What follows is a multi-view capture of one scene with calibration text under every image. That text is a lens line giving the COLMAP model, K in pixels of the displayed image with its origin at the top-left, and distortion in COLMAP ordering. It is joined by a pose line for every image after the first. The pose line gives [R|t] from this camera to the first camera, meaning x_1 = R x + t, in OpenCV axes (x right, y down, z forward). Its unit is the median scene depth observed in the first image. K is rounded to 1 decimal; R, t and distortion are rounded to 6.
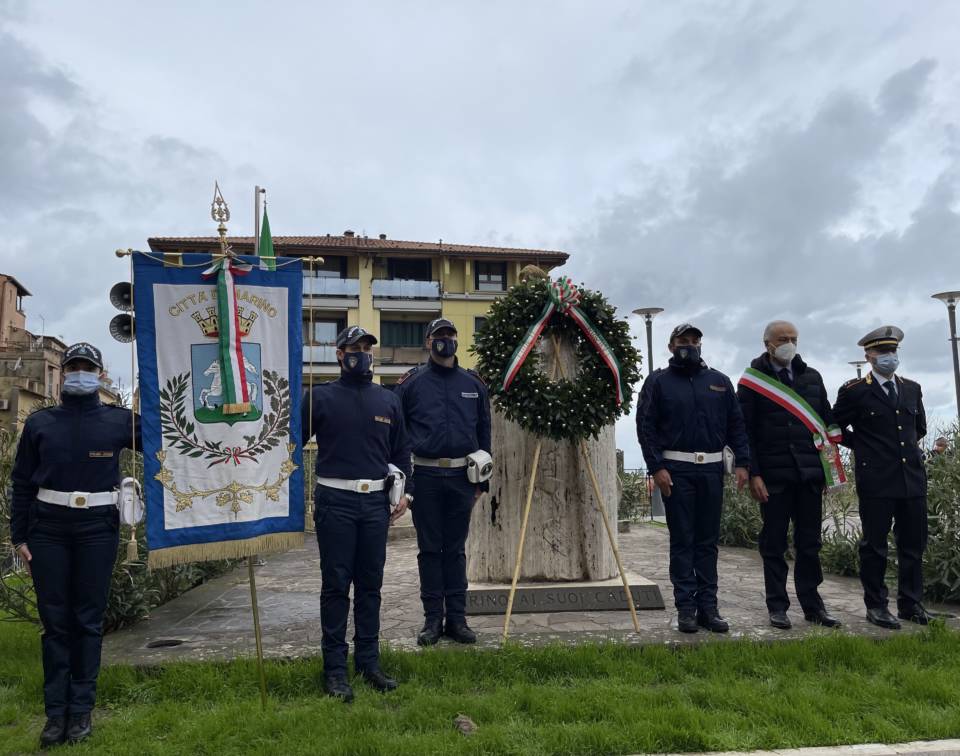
lens RADIAL K [[759.2, 0, 480.0], [0, 759.2, 378.0], [0, 0, 1]] dist [0.093094, -0.004495]
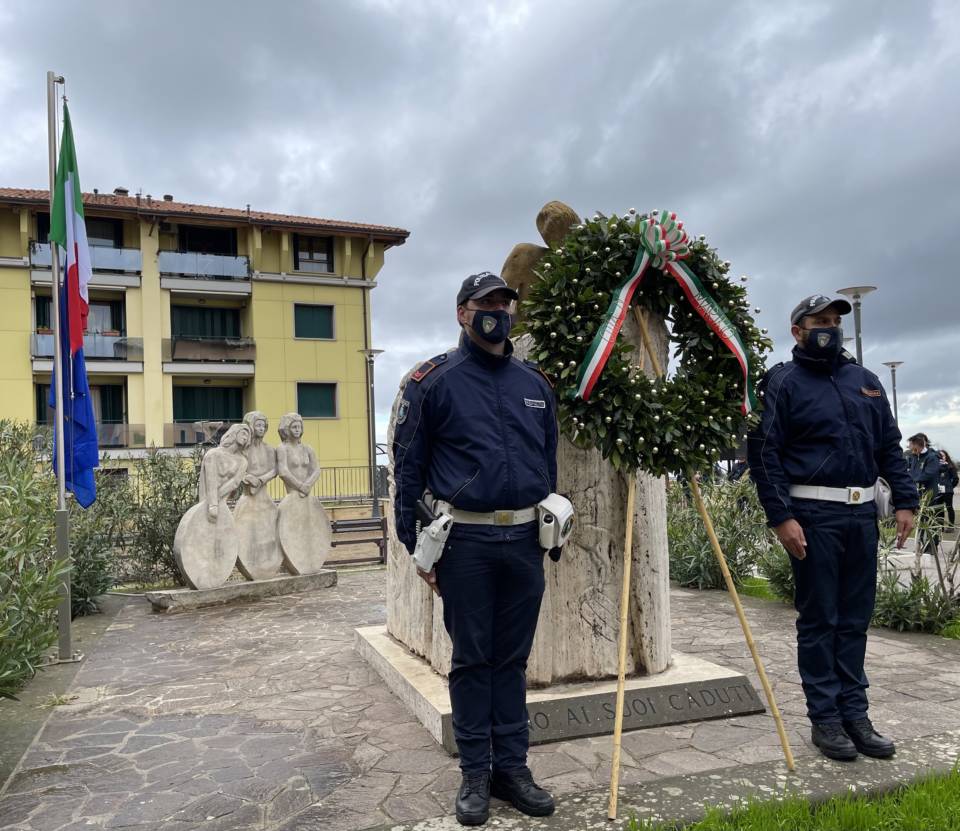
lens RADIAL K [[872.2, 0, 479.7], [0, 872.2, 426.4], [0, 0, 1]] dist [0.058080, -0.007588]
pose [[0.974632, -0.005668, 0.223741, -0.184010], [-0.006149, 0.998624, 0.052082, 0.005036], [-0.223729, -0.052136, 0.973256, 0.302176]]
